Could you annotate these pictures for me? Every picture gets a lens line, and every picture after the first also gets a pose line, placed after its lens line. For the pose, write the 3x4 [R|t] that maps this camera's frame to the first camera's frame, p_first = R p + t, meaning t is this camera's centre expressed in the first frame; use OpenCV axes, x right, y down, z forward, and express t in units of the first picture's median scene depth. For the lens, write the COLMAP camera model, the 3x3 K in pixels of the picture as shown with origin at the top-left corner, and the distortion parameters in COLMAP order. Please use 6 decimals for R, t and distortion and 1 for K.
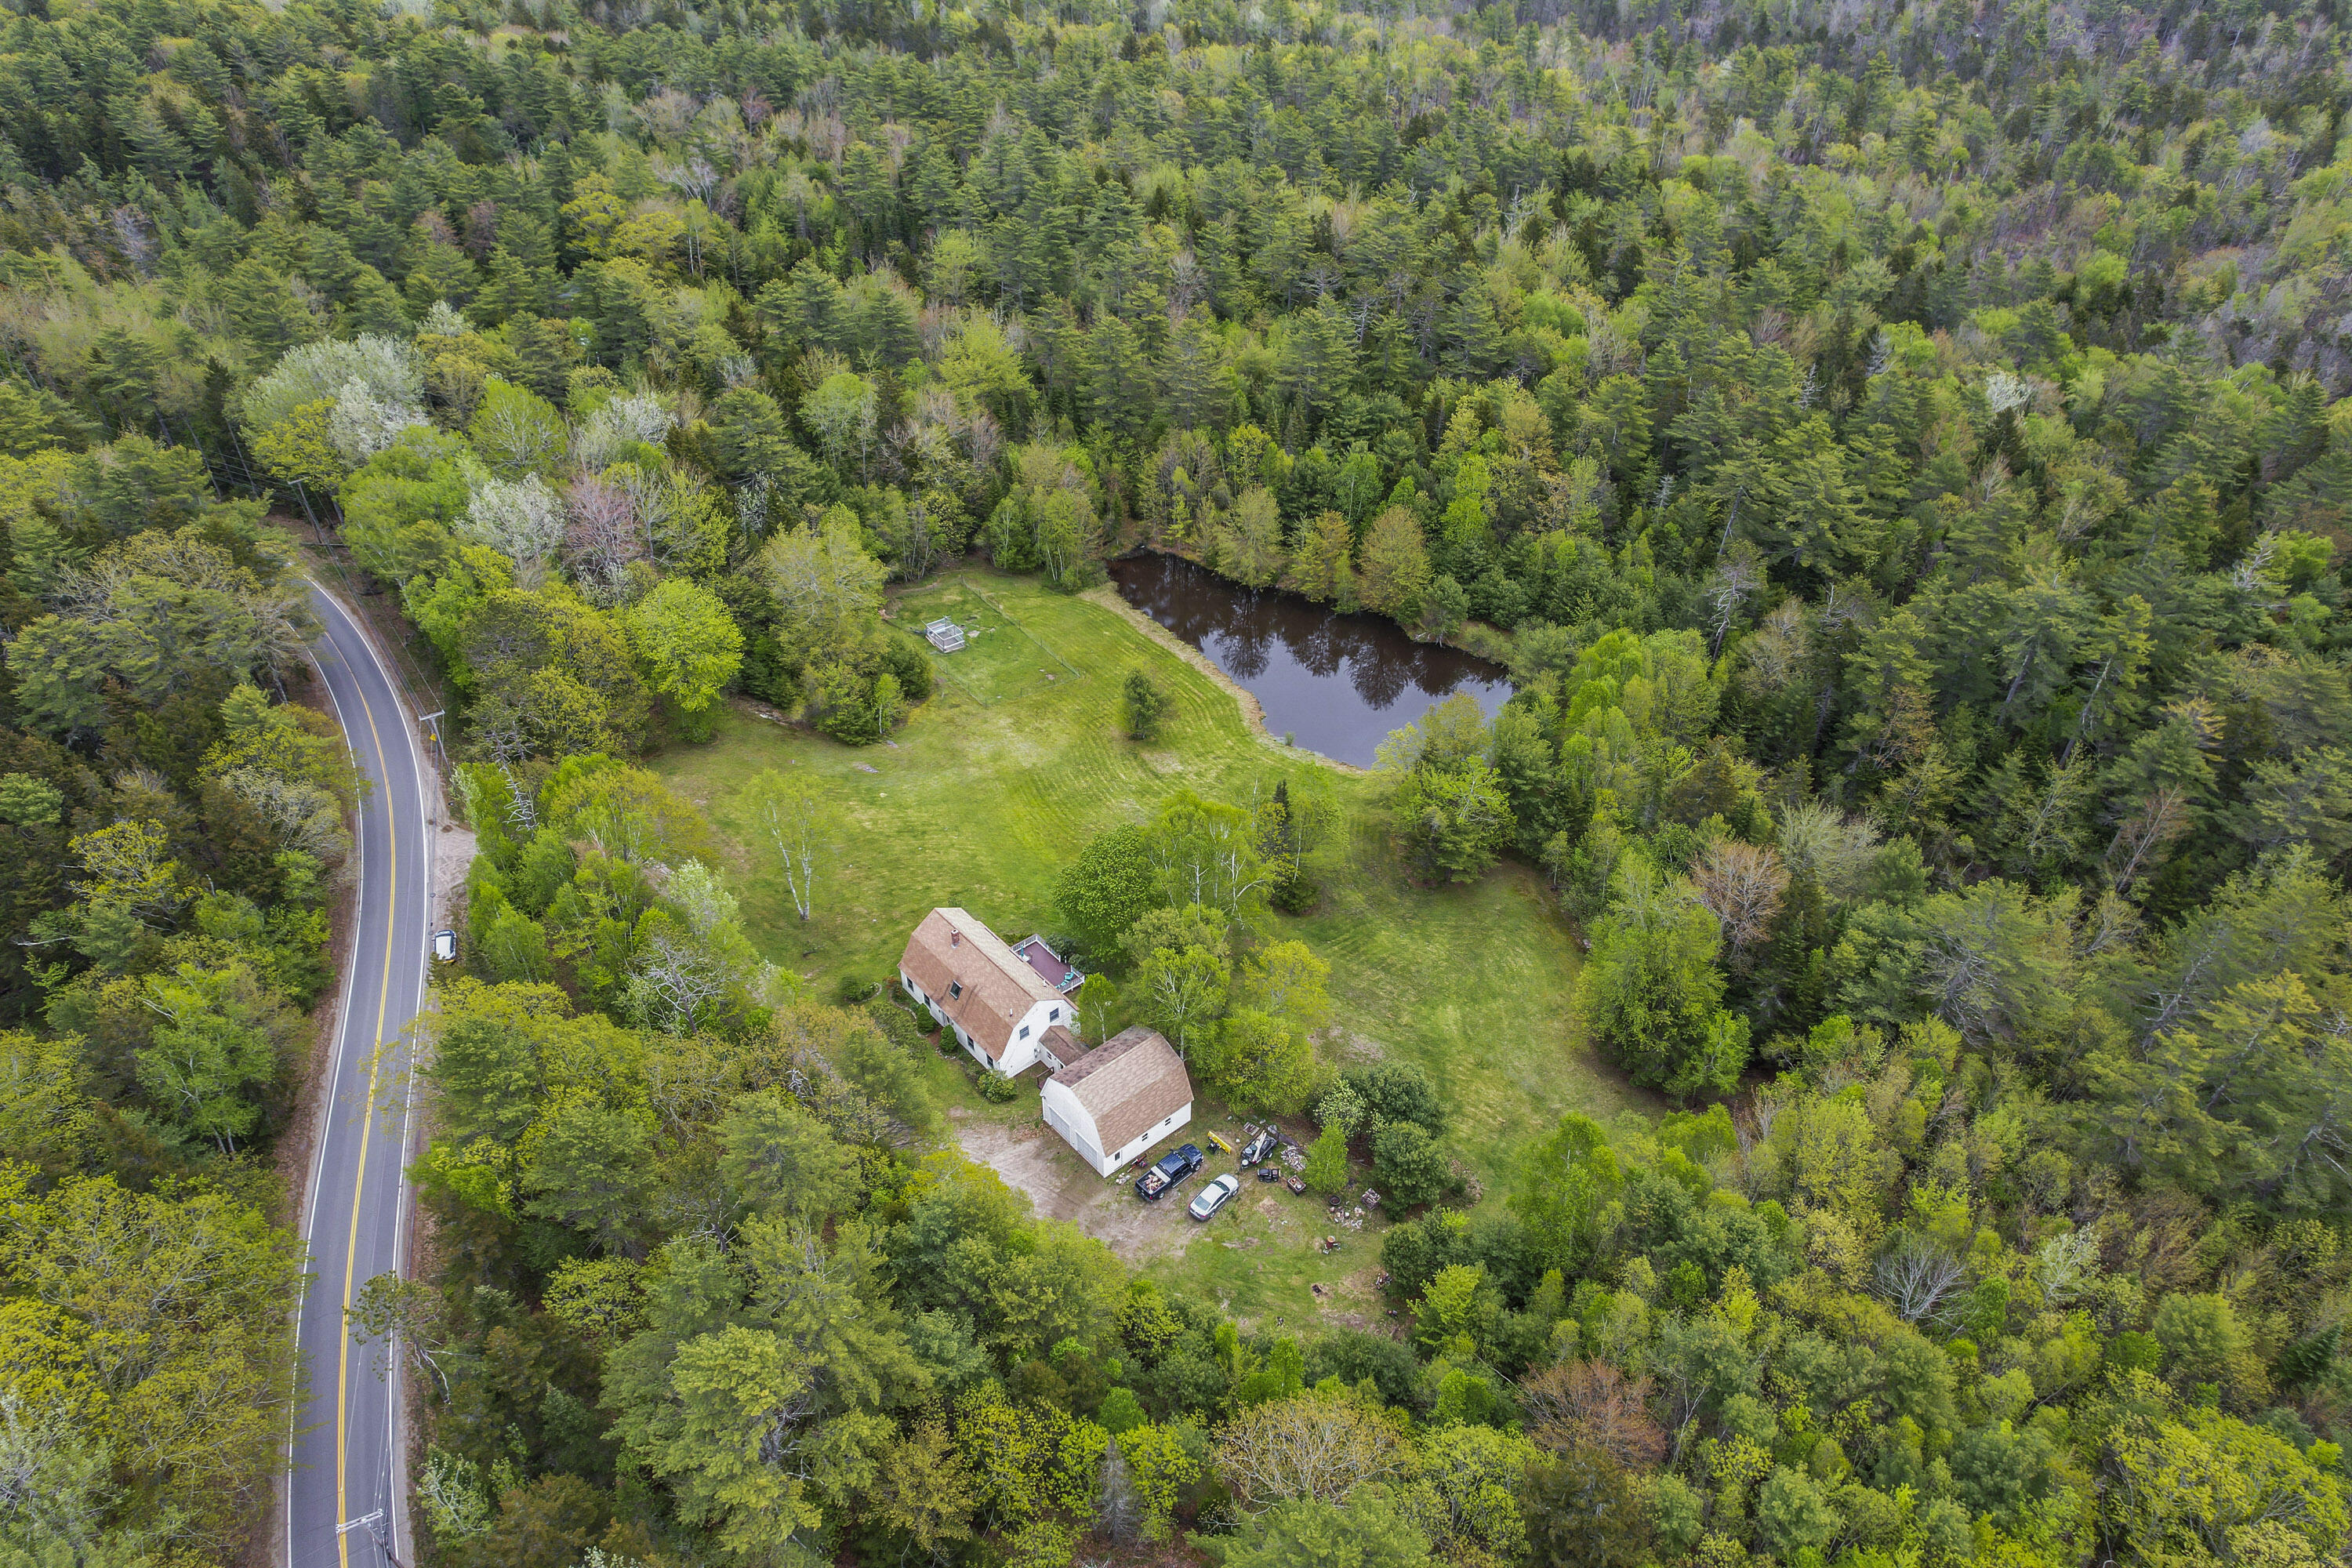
lens RADIAL K [[1528.8, 0, 1176.0], [0, 1528.8, 784.0], [0, 0, 1]] dist [-0.080697, 0.062780]
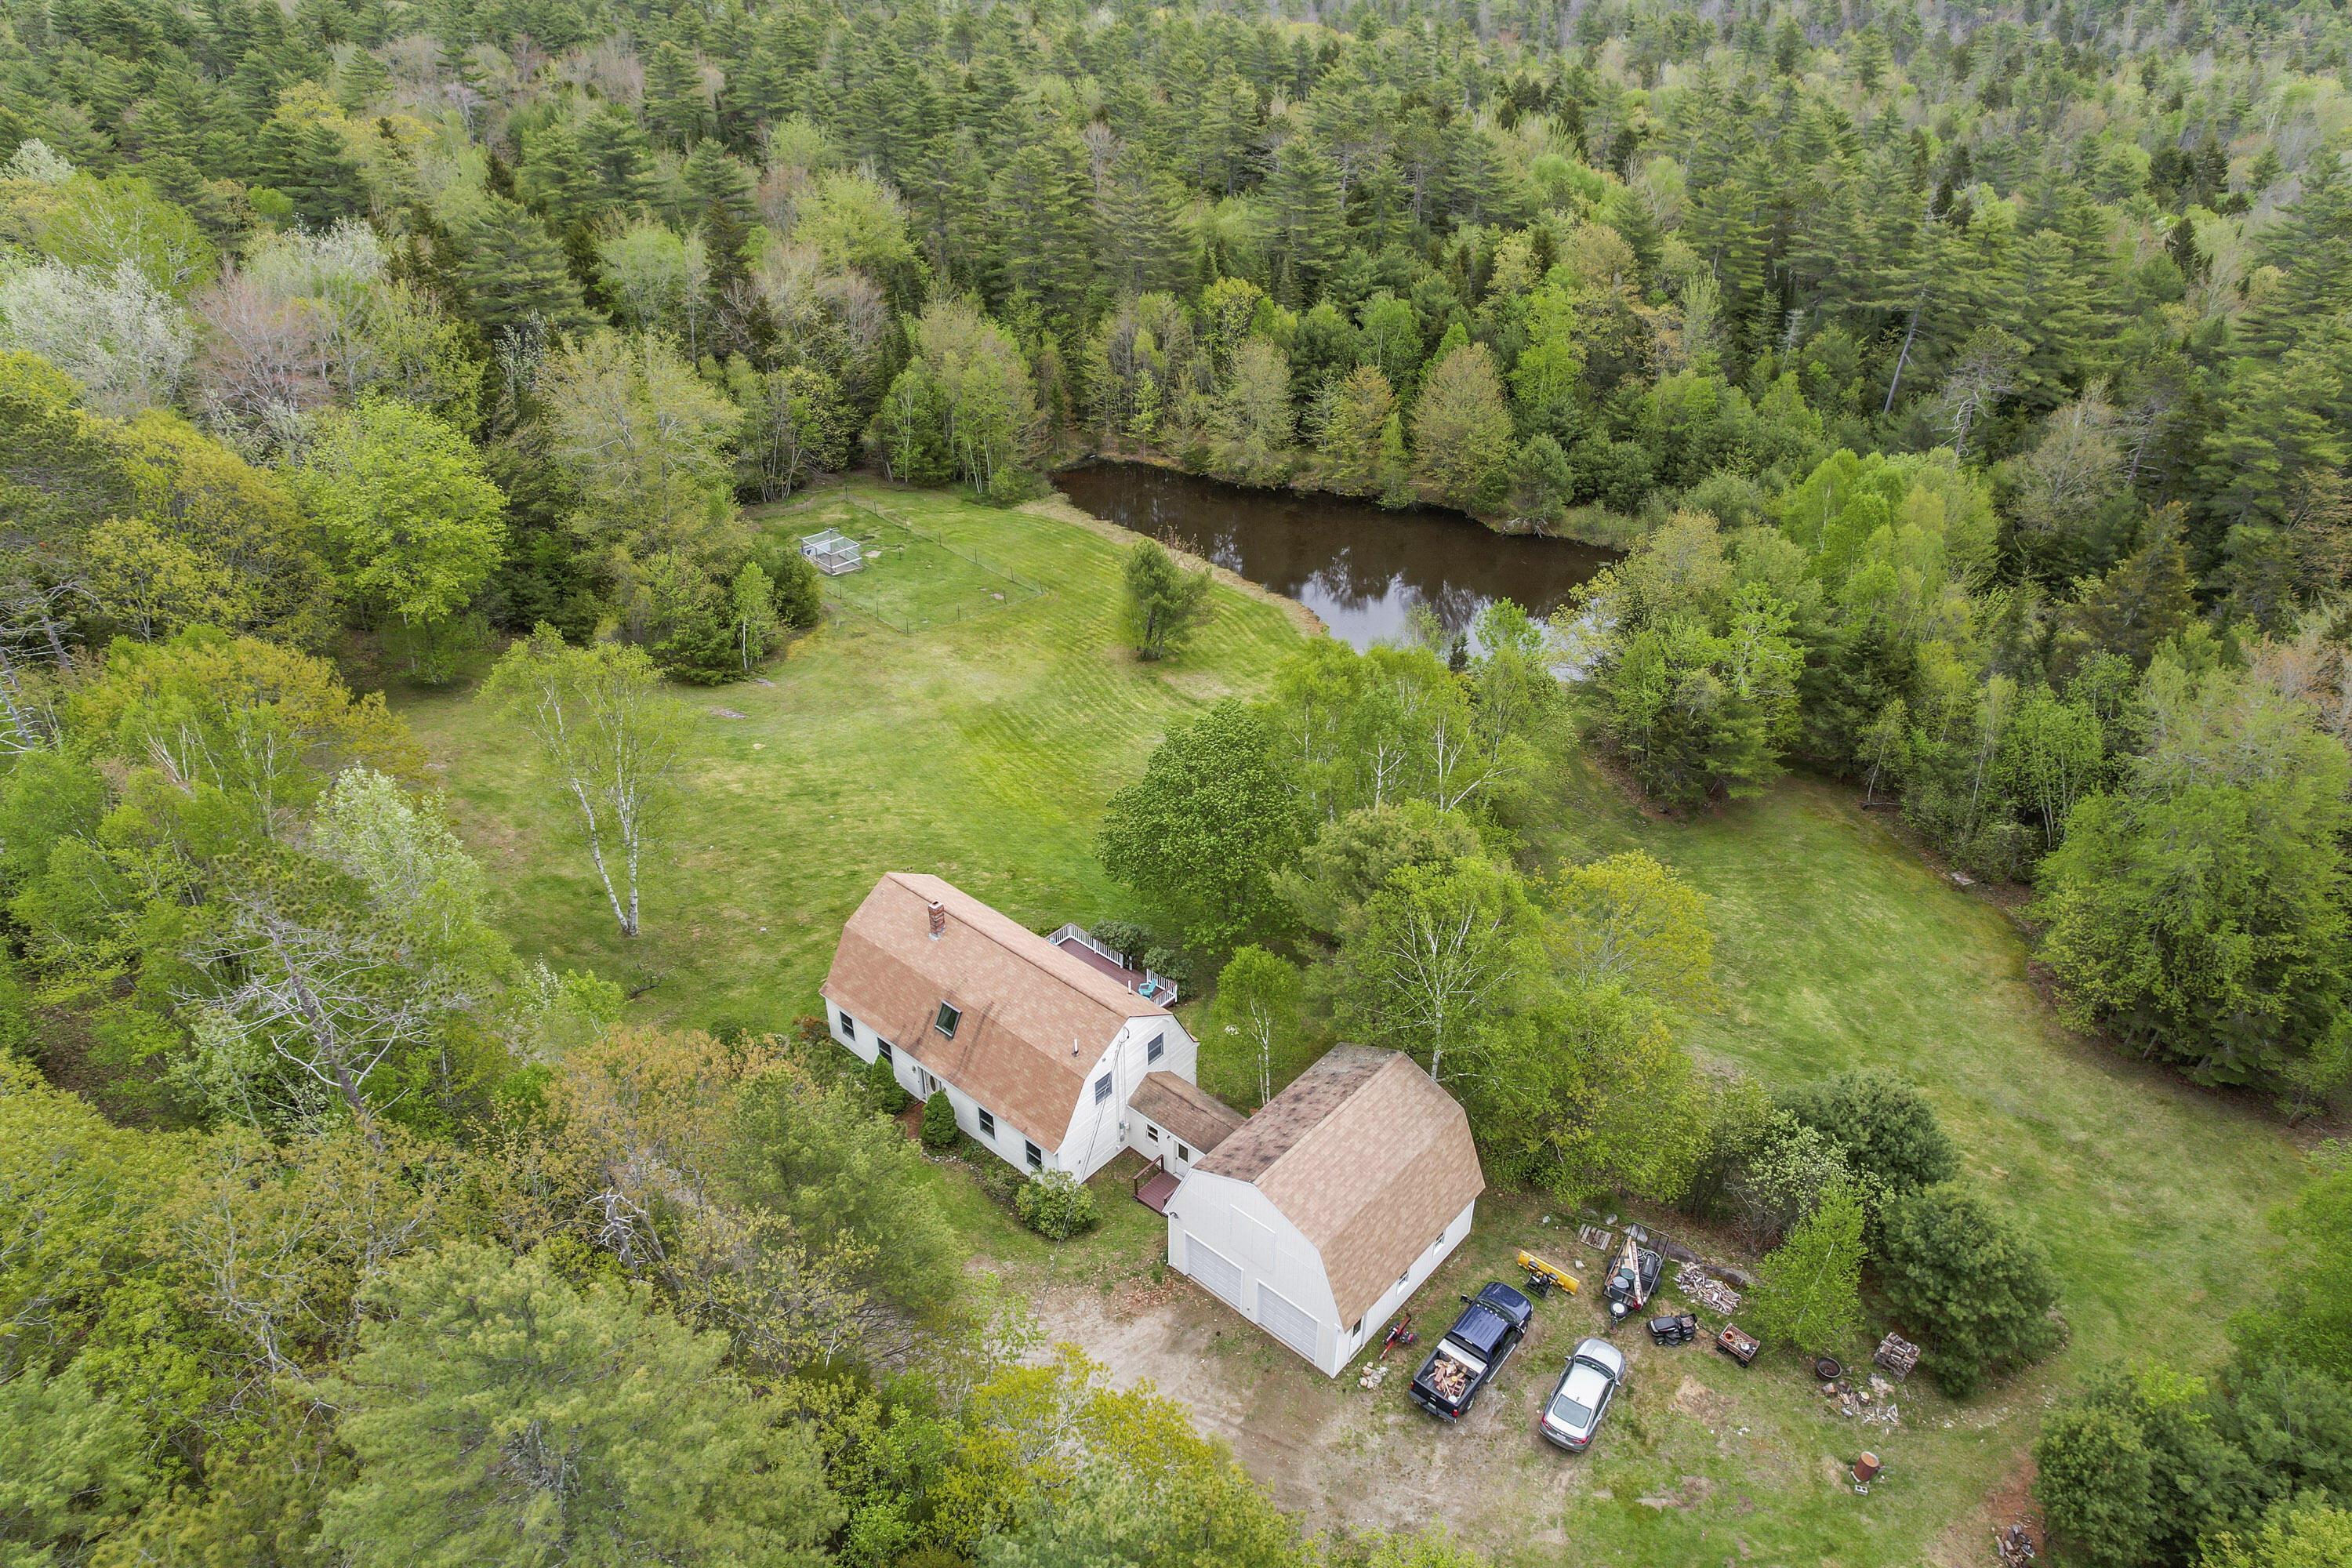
lens RADIAL K [[1528.8, 0, 1176.0], [0, 1528.8, 784.0], [0, 0, 1]] dist [-0.080697, 0.062780]
pose [[0.991699, -0.072509, 0.106186, -0.094636], [0.081976, 0.992769, -0.087686, 0.087219], [-0.099060, 0.095663, 0.990472, 0.397838]]
